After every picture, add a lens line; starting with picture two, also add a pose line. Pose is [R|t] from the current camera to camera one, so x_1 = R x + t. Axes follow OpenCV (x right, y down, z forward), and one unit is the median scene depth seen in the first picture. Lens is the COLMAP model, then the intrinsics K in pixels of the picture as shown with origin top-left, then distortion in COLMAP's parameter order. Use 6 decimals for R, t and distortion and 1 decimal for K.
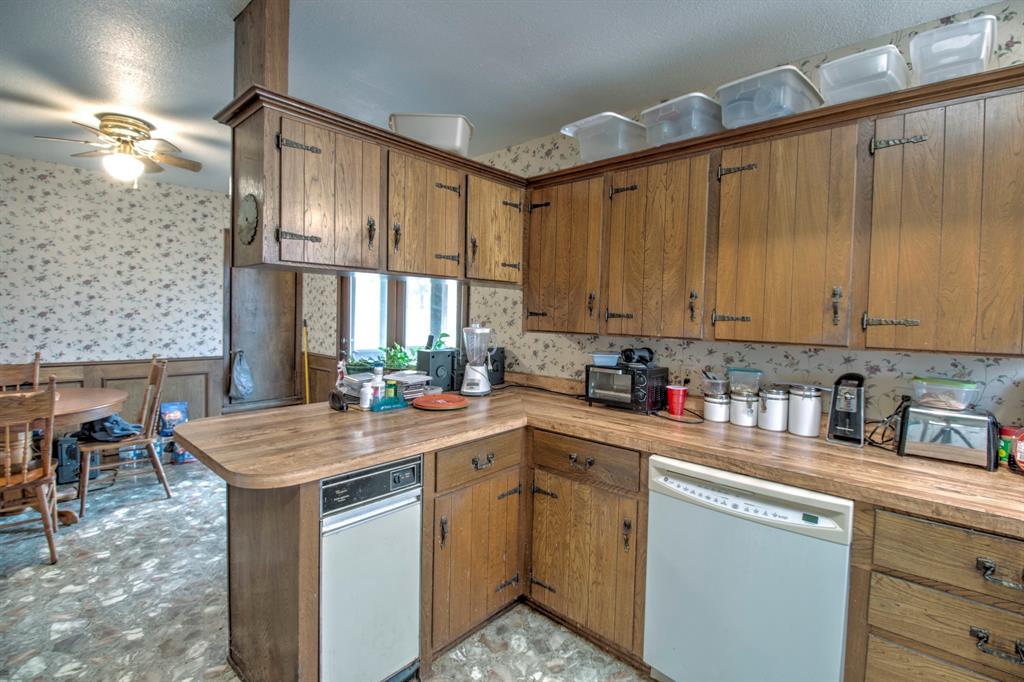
lens RADIAL K [[471.0, 0, 524.6], [0, 471.0, 327.4], [0, 0, 1]] dist [-0.004347, -0.011179]
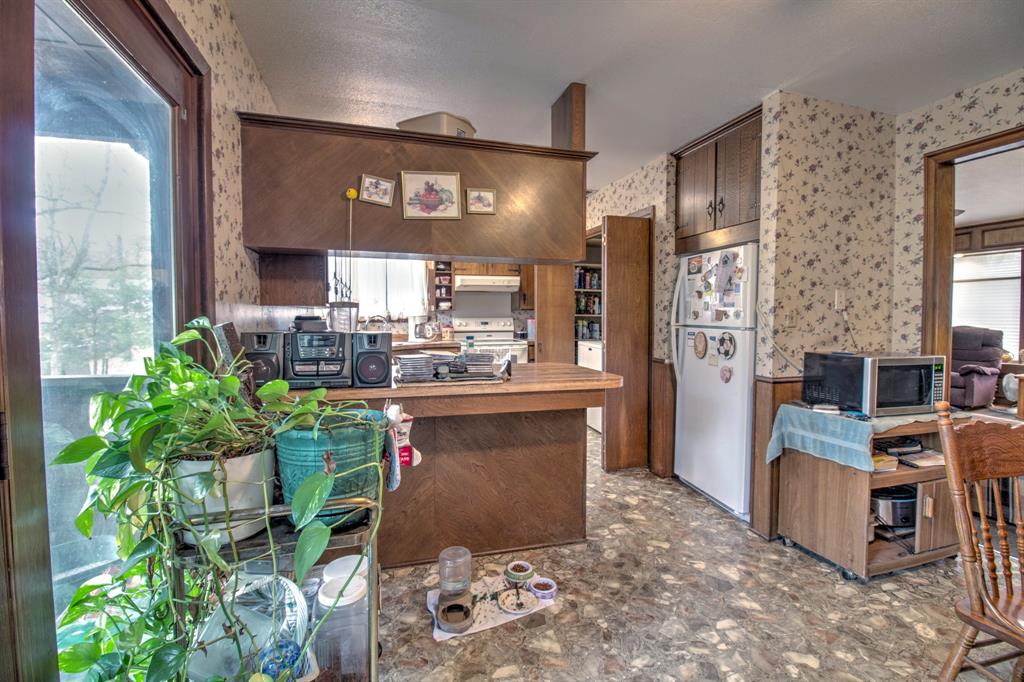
lens RADIAL K [[471.0, 0, 518.2], [0, 471.0, 332.6], [0, 0, 1]] dist [-0.004347, -0.011179]
pose [[-0.851260, -0.045584, 0.522760, -1.084612], [-0.007079, 0.997127, 0.075420, -0.015314], [-0.524696, 0.060501, -0.849137, 2.091692]]
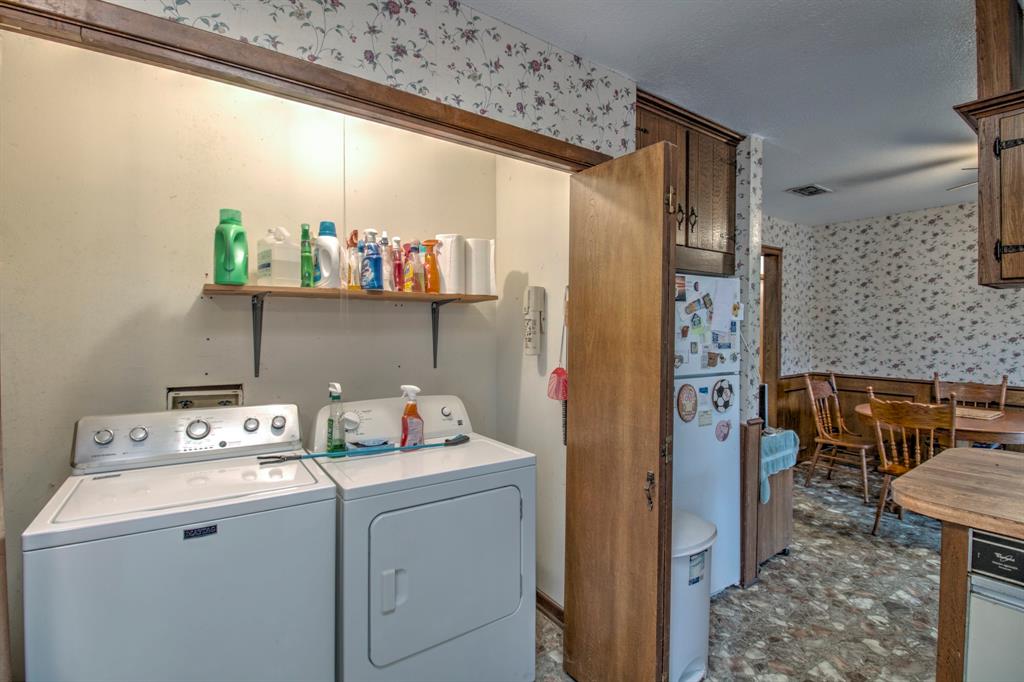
lens RADIAL K [[471.0, 0, 521.3], [0, 471.0, 330.6], [0, 0, 1]] dist [-0.004347, -0.011179]
pose [[-0.223262, -0.017016, -0.974610, 0.429038], [-0.030329, 0.999485, -0.010503, -0.007401], [0.974287, 0.027214, -0.223663, 0.261783]]
